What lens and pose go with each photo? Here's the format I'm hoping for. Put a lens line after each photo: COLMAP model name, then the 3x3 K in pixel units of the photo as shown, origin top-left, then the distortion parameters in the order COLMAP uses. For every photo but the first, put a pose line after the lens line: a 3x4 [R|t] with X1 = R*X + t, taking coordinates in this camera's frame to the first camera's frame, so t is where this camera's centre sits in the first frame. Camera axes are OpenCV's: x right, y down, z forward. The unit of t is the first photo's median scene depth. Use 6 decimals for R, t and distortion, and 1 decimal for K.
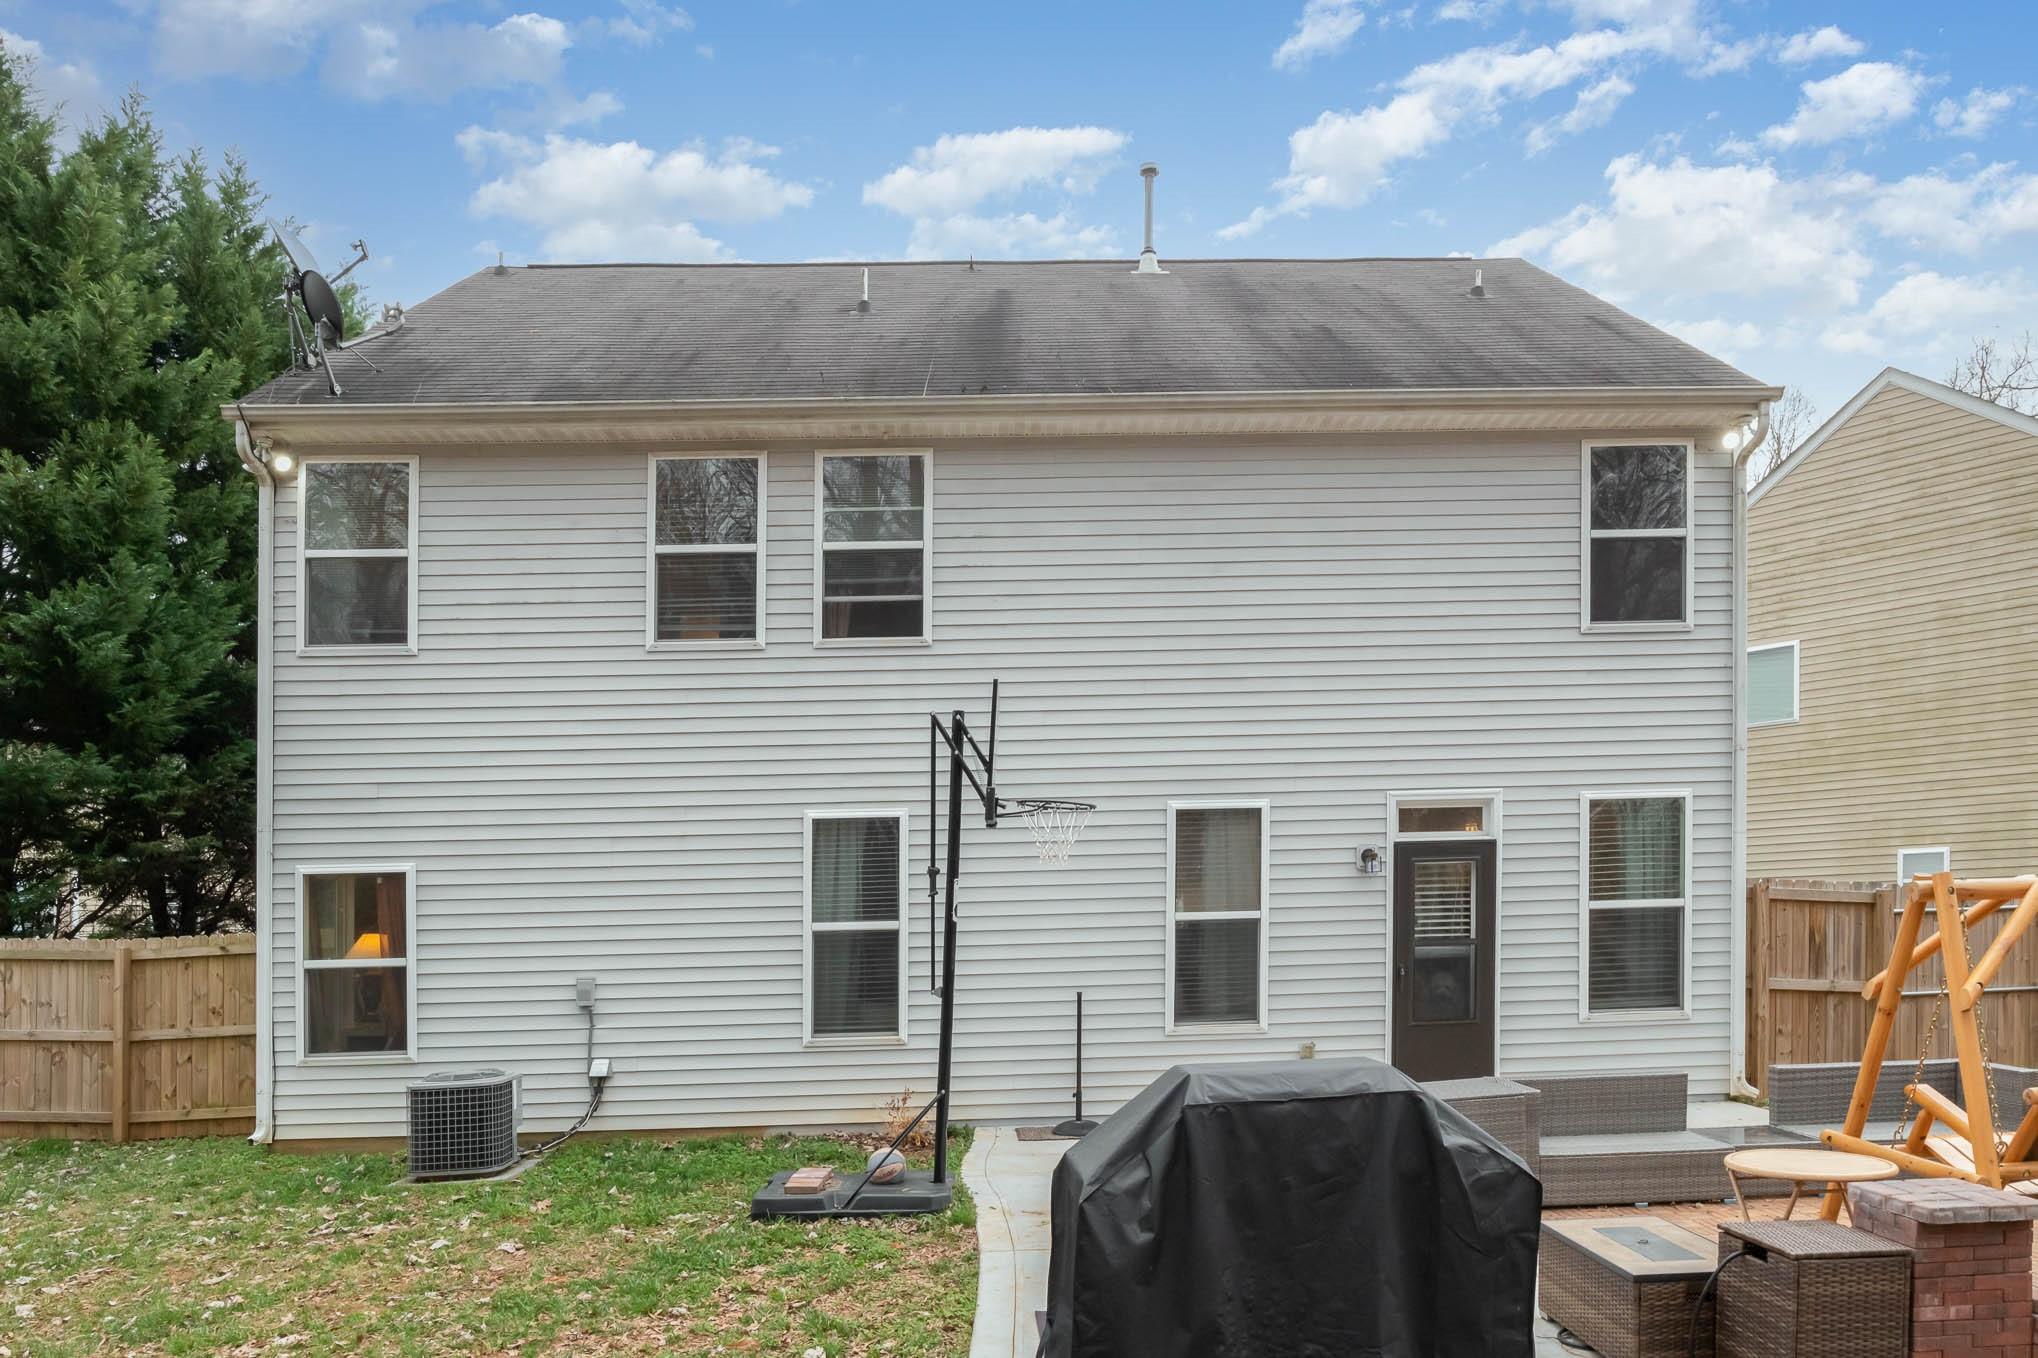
lens RADIAL K [[1263.2, 0, 1019.1], [0, 1263.2, 860.3], [0, 0, 1]] dist [-0.002512, 0.000047]
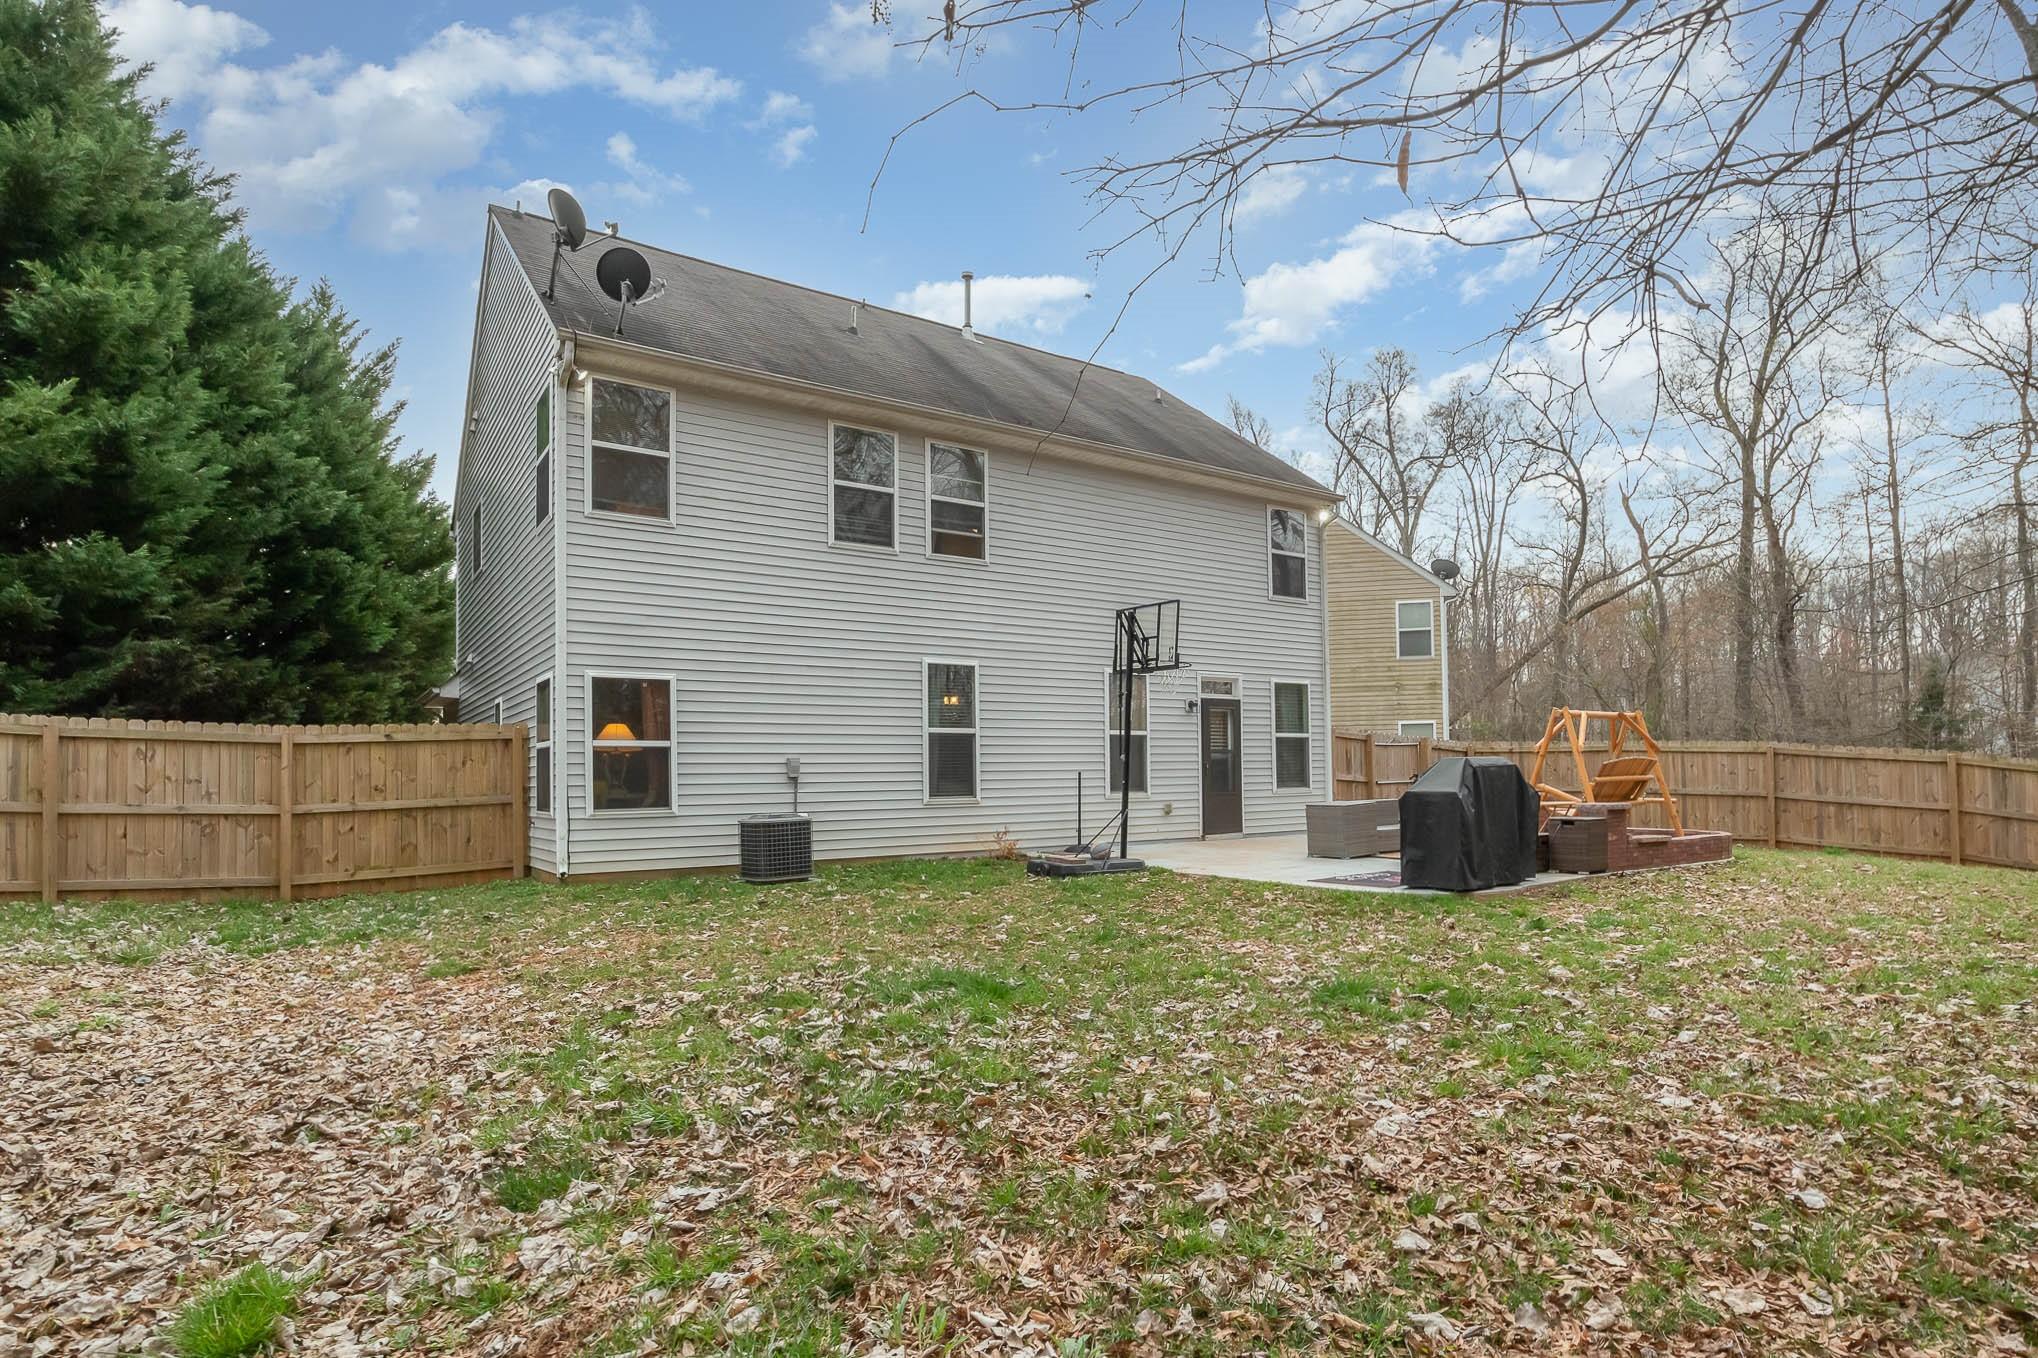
lens RADIAL K [[1030.5, 0, 1031.9], [0, 1030.5, 662.7], [0, 0, 1]] dist [-0.006325, -0.000385]
pose [[0.847330, 0.072965, 0.526031, -0.727716], [-0.033525, 0.995890, -0.084136, 0.070986], [-0.530008, 0.053656, 0.846294, -0.179620]]
